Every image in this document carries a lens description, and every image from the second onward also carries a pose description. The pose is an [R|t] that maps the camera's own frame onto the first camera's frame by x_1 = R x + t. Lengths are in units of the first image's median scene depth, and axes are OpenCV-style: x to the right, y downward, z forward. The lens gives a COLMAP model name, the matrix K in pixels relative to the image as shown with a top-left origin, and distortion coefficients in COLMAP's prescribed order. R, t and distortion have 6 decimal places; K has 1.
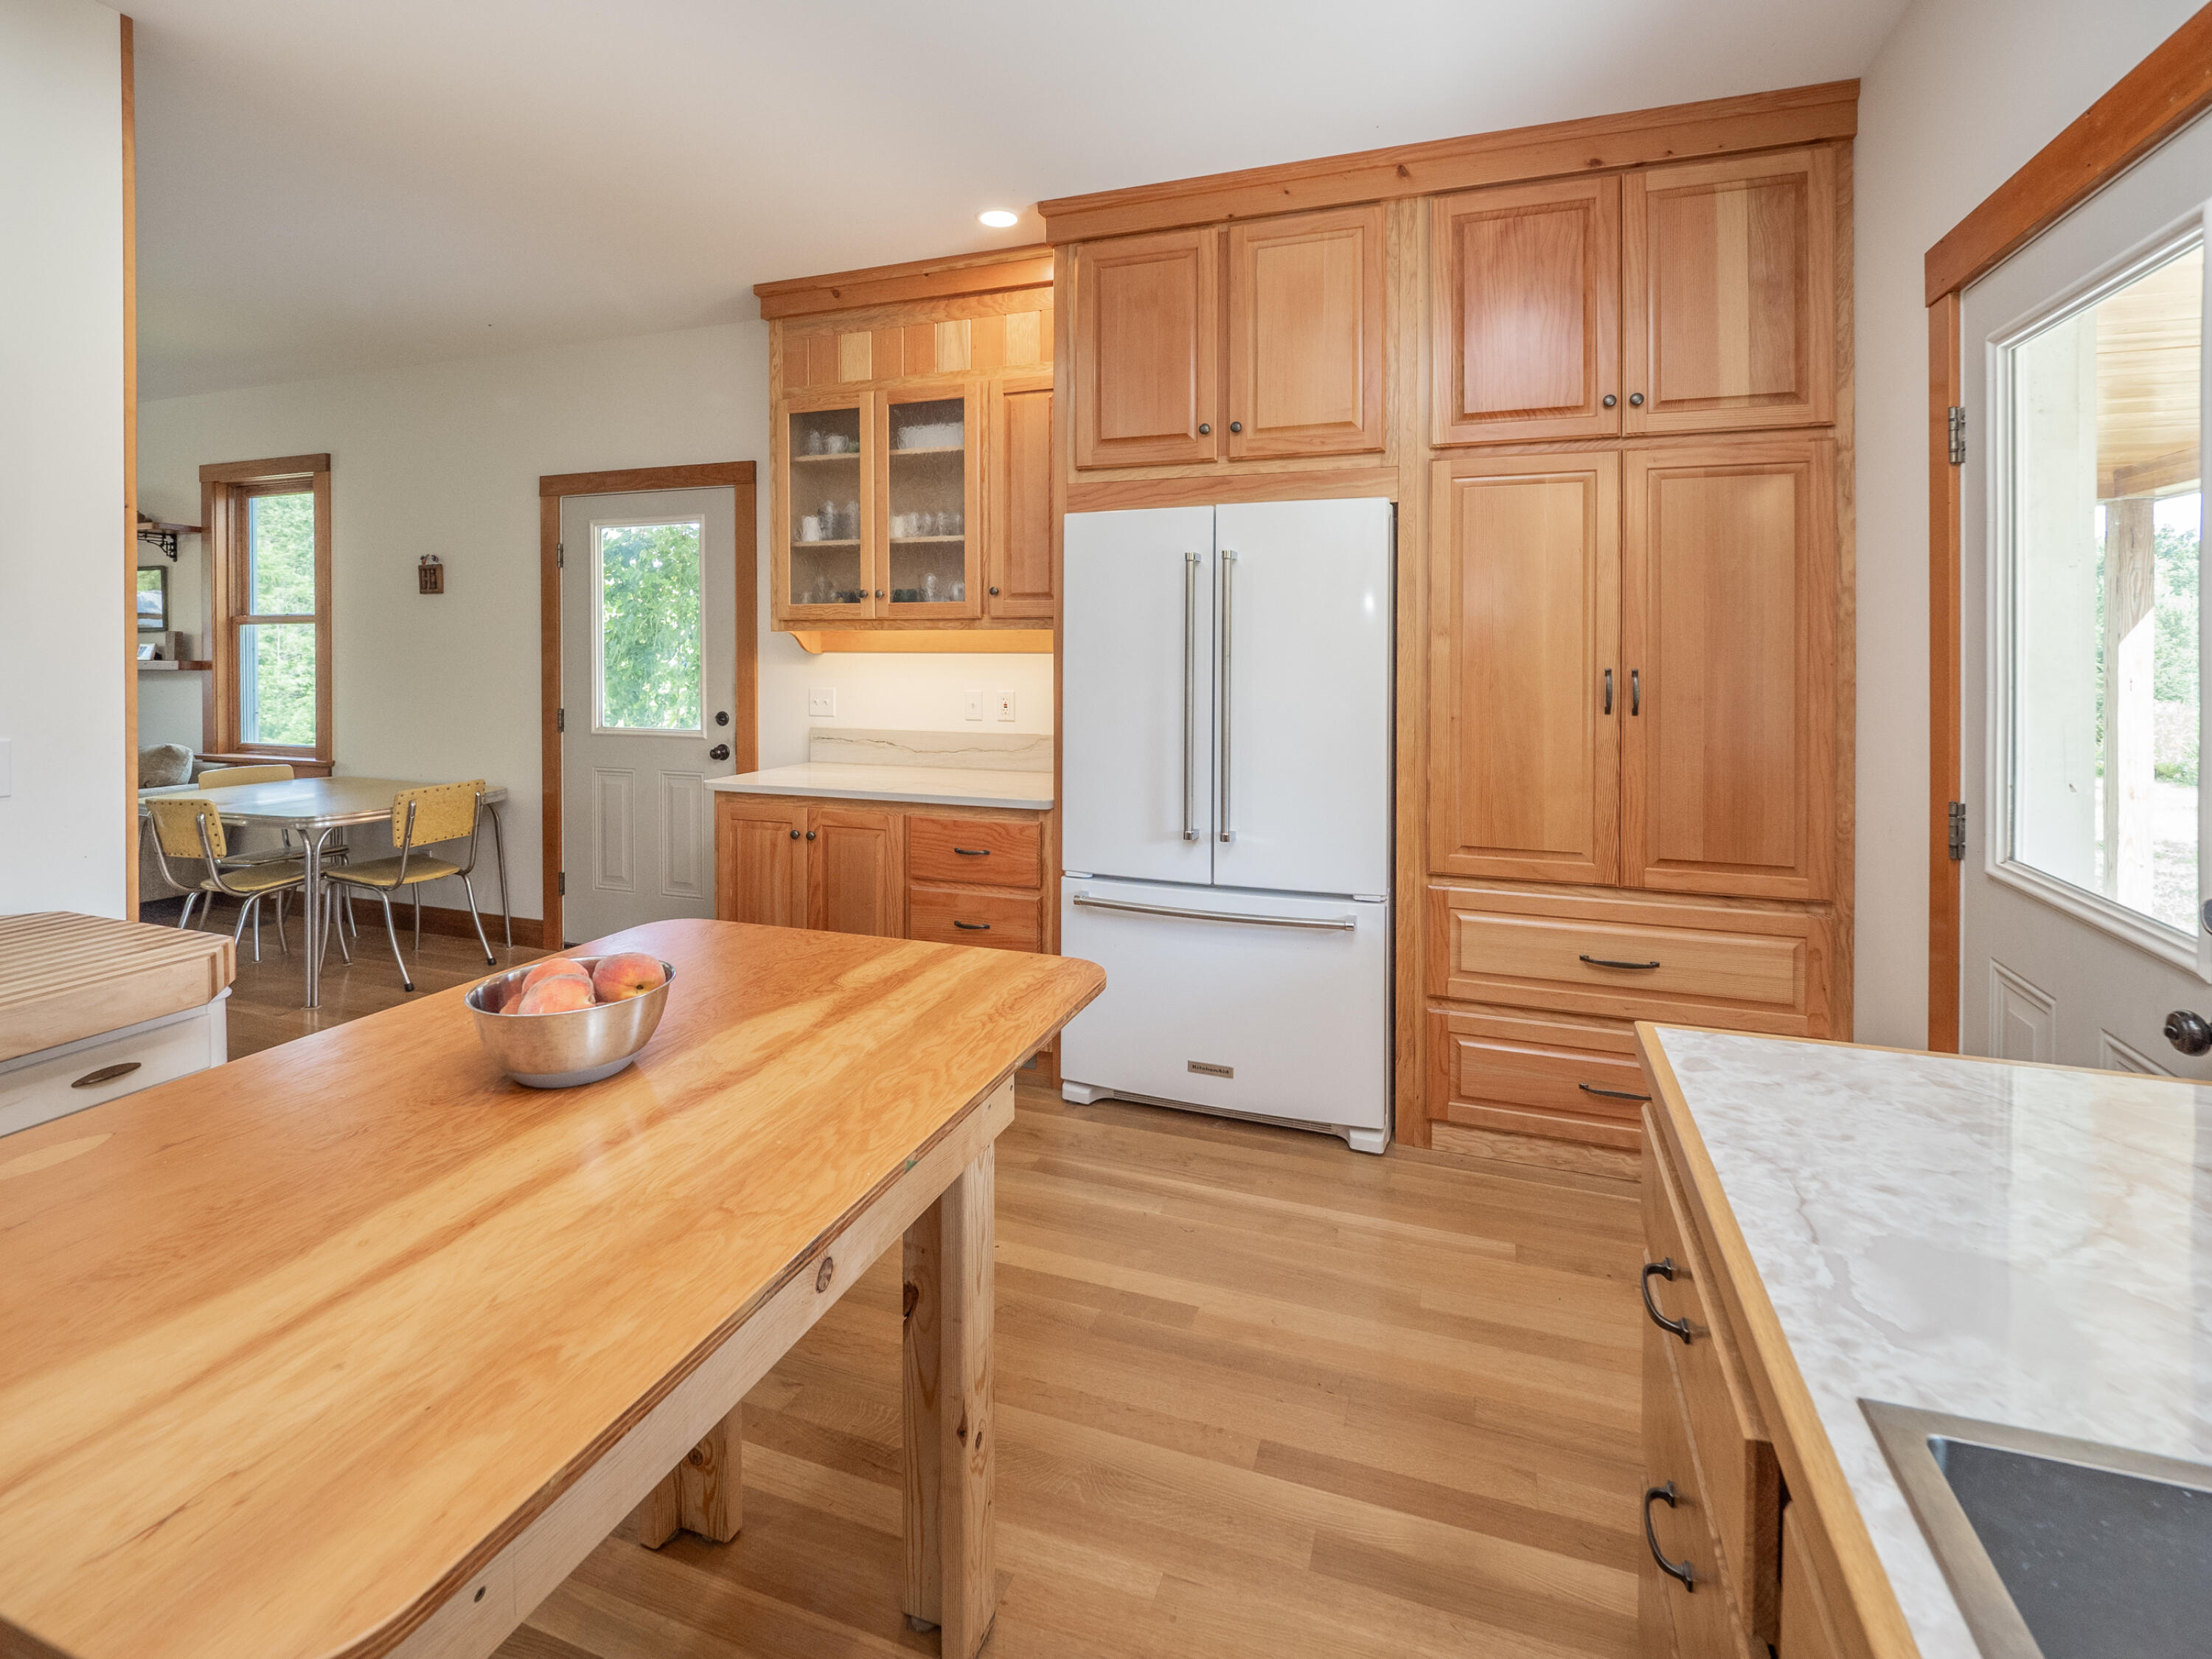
lens RADIAL K [[1057.0, 0, 1070.0], [0, 1057.0, 837.6], [0, 0, 1]] dist [0.001608, -0.010022]
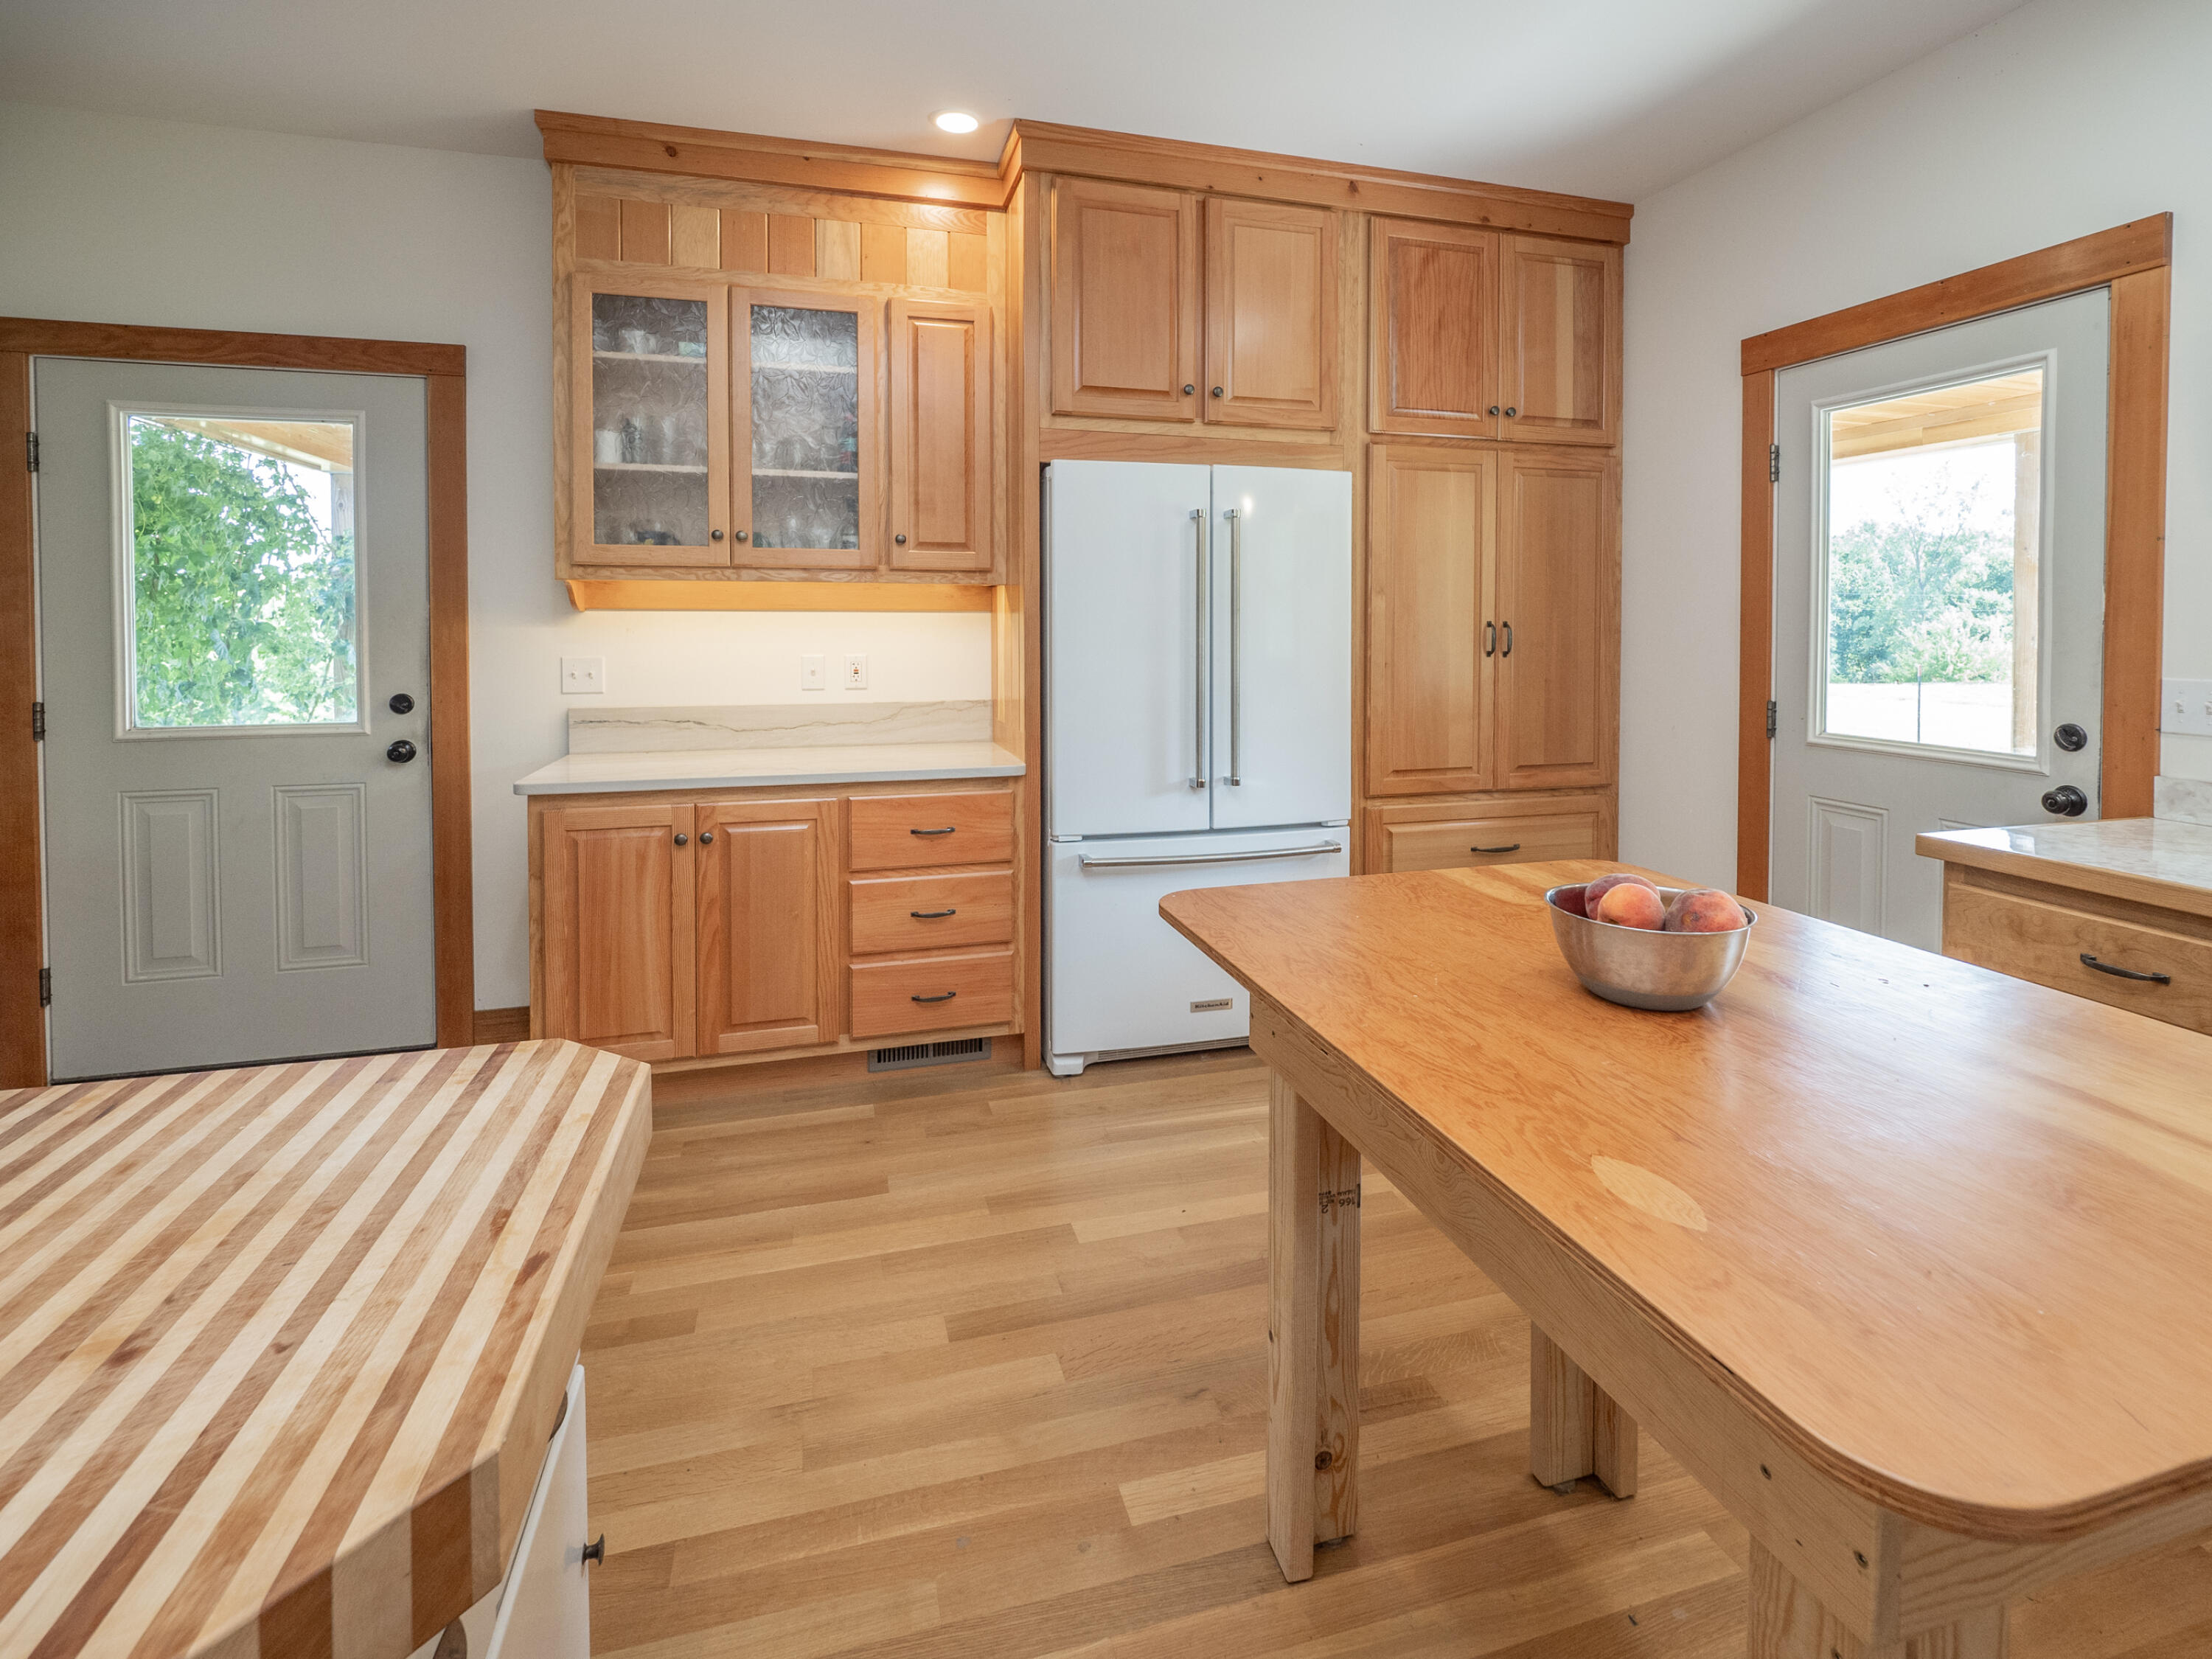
lens RADIAL K [[1069.6, 0, 1134.7], [0, 1069.6, 835.0], [0, 0, 1]] dist [0.002993, -0.015910]
pose [[0.793064, -0.117207, 0.597756, -0.569536], [0.108315, 0.992810, 0.050962, -0.012437], [-0.599431, 0.024329, 0.800056, 0.197319]]
